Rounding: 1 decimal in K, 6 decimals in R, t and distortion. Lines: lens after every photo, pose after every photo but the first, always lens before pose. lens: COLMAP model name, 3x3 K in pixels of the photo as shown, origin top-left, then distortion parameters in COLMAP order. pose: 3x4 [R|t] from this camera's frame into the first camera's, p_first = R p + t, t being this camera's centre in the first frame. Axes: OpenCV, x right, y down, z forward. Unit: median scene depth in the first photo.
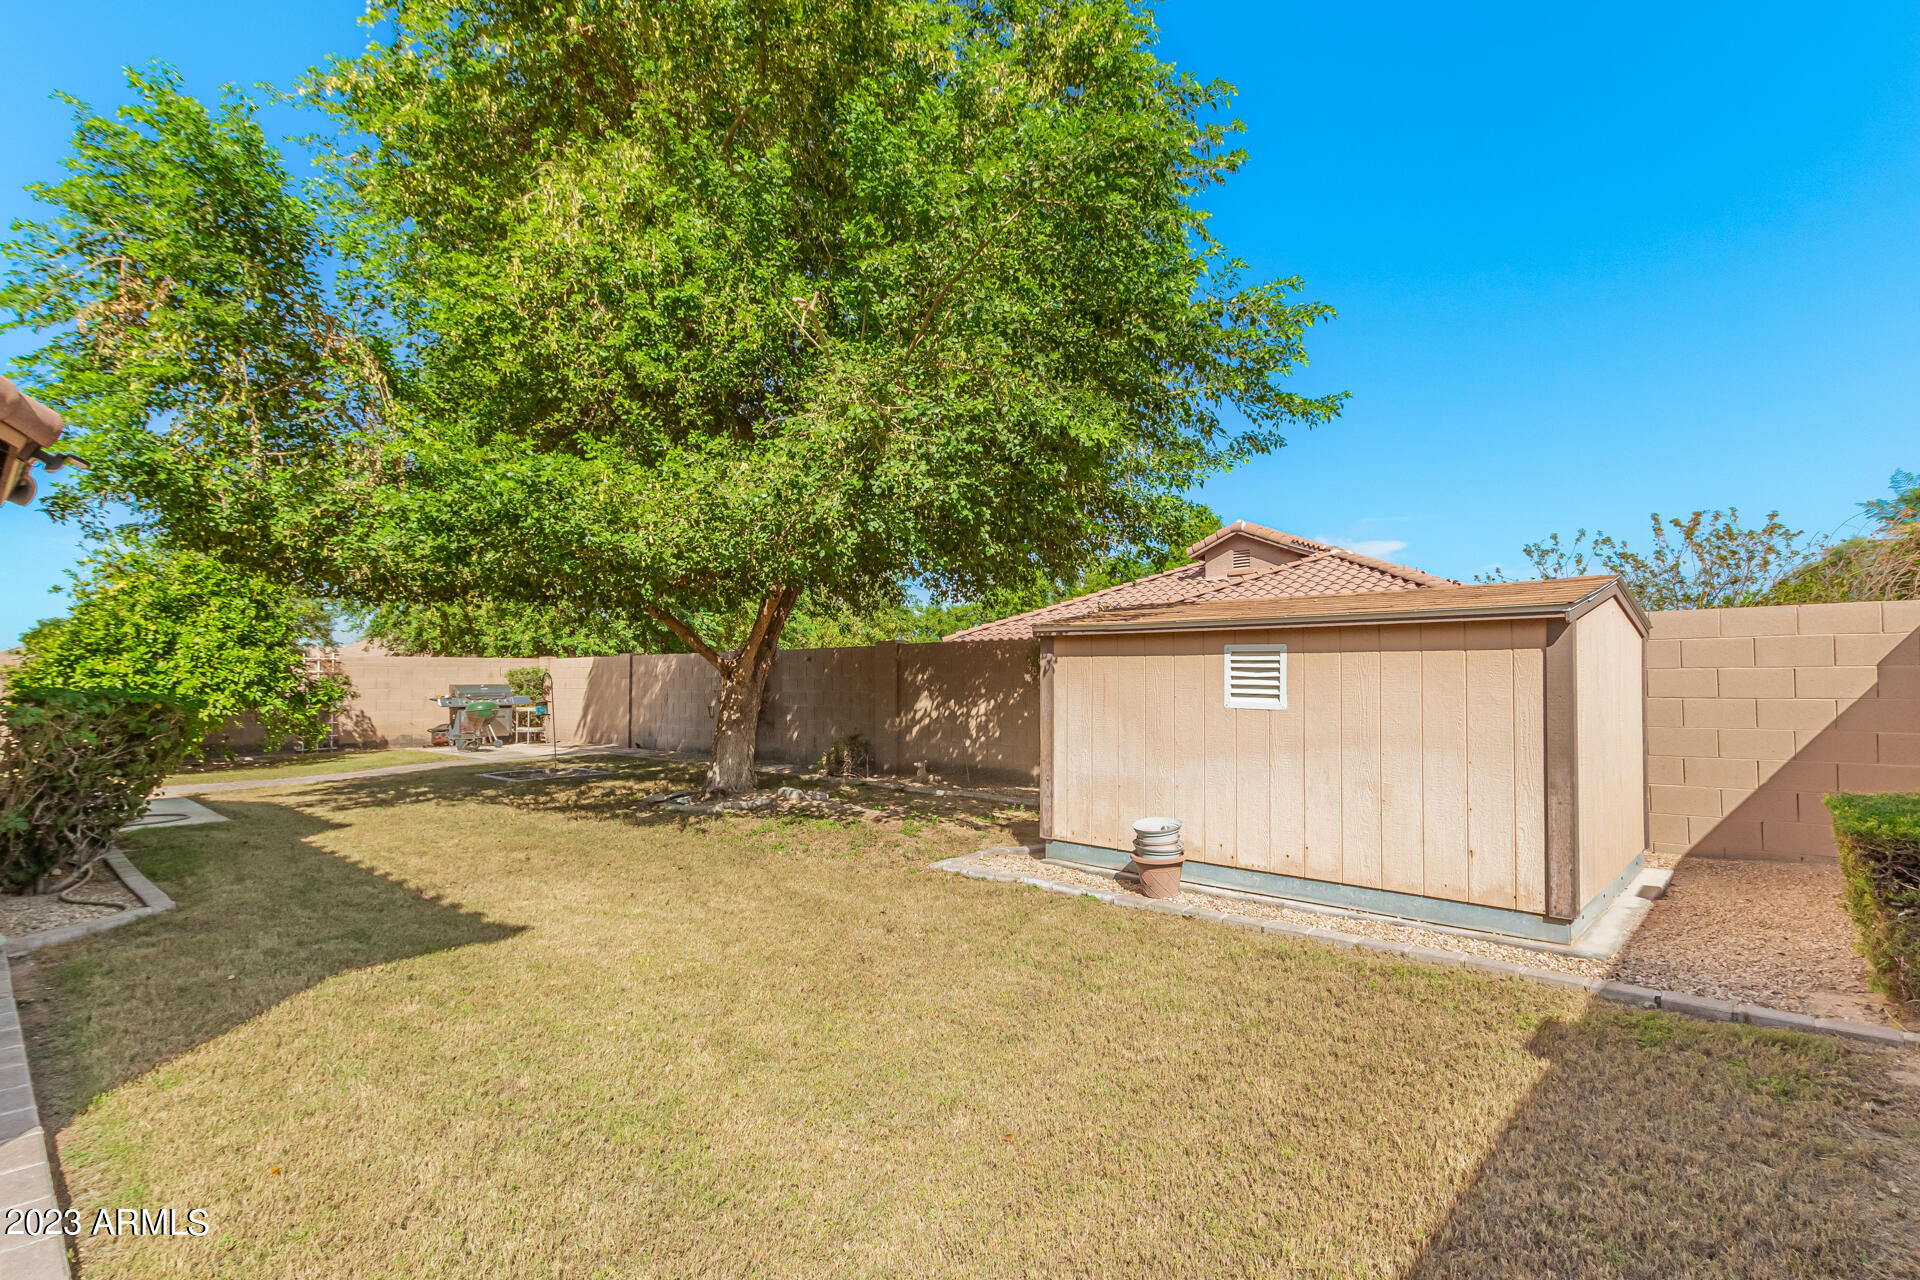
lens RADIAL K [[897.1, 0, 967.6], [0, 897.1, 665.5], [0, 0, 1]] dist [0.003191, 0.000057]
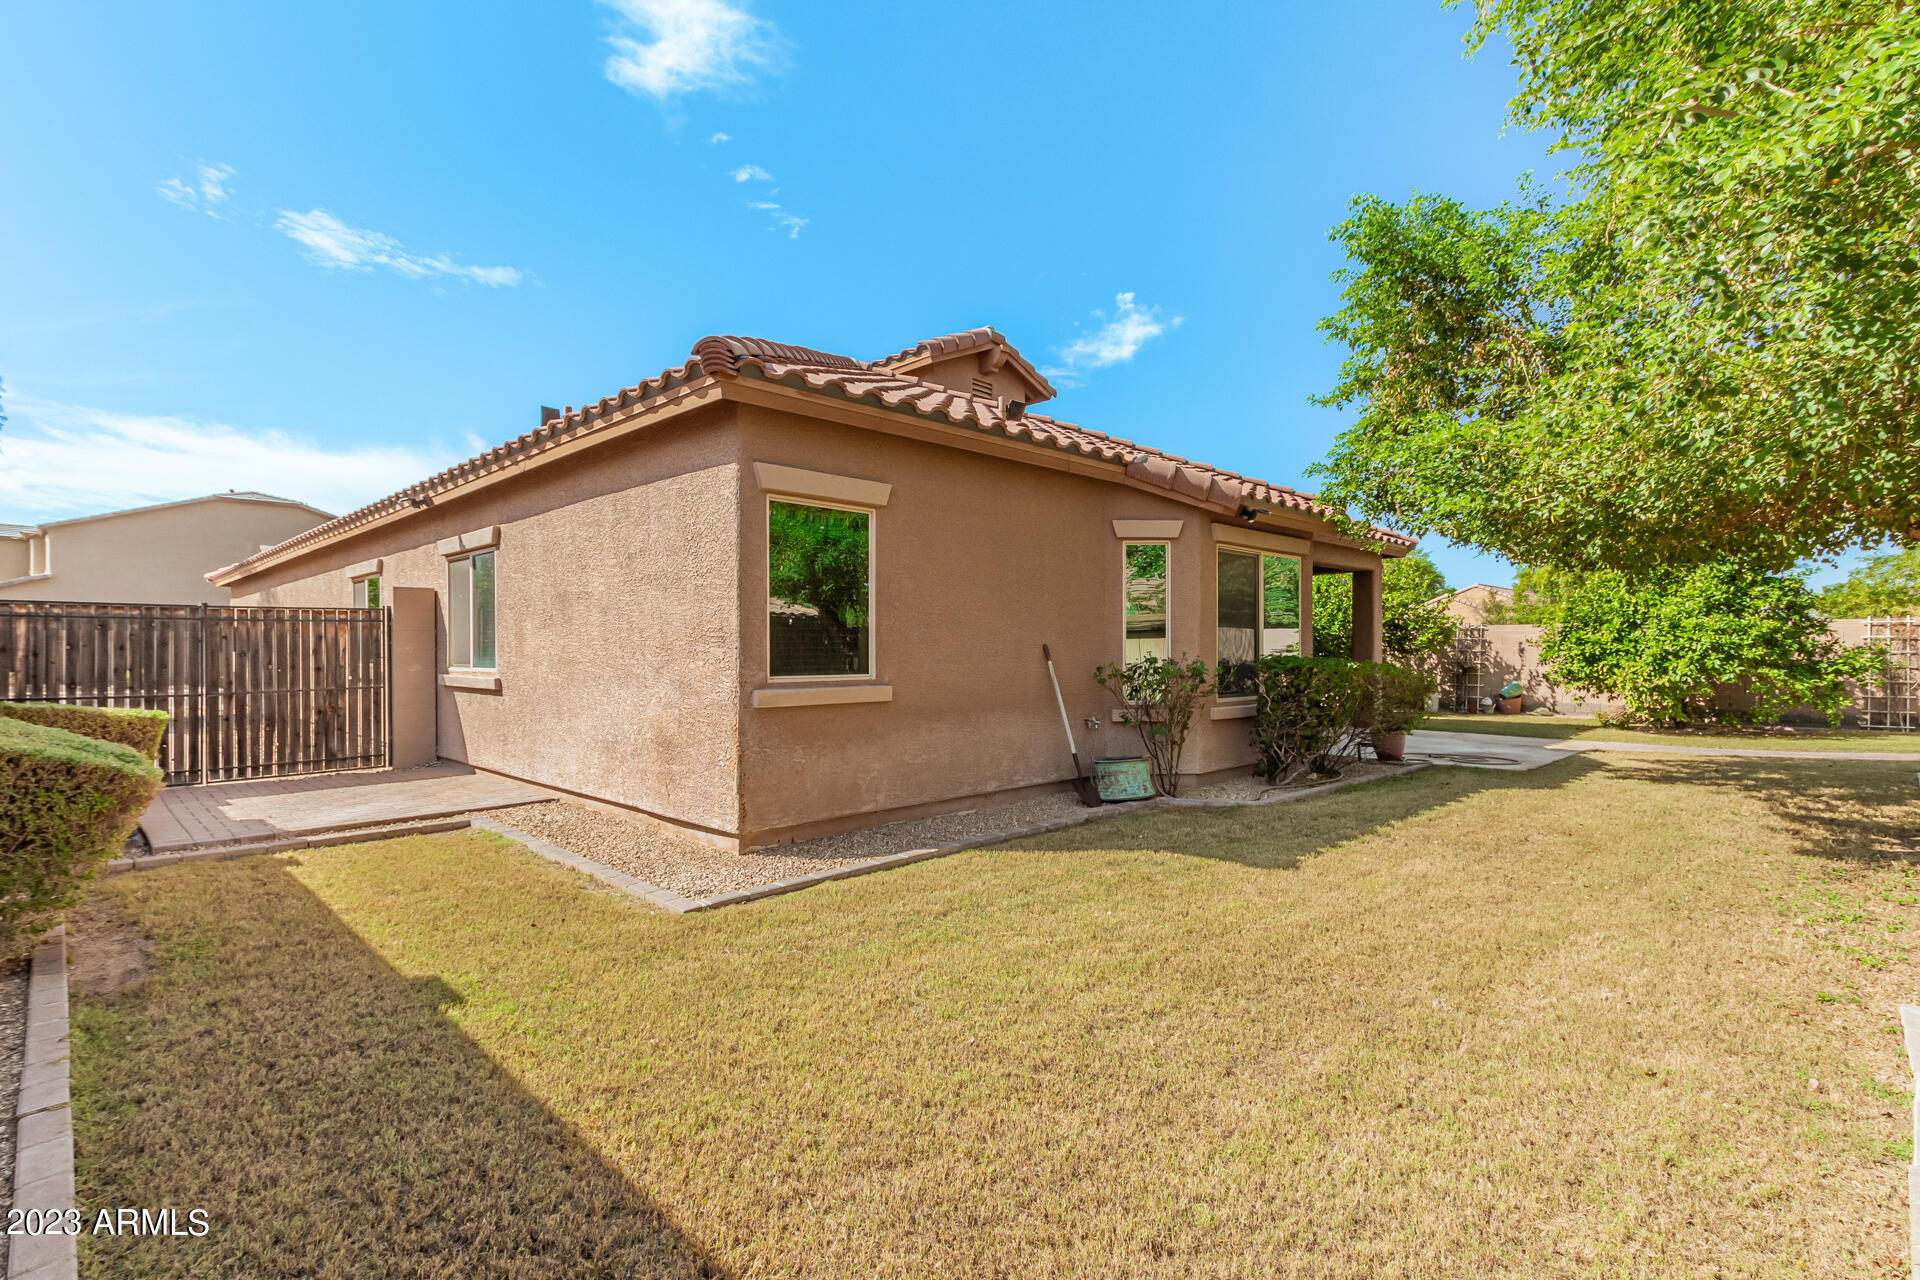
lens RADIAL K [[897.1, 0, 967.6], [0, 897.1, 665.5], [0, 0, 1]] dist [0.003191, 0.000057]
pose [[-0.058028, 0.015906, -0.998188, 0.565656], [0.018326, 0.999722, 0.014865, 0.014602], [0.998147, -0.017430, -0.058303, 0.580800]]
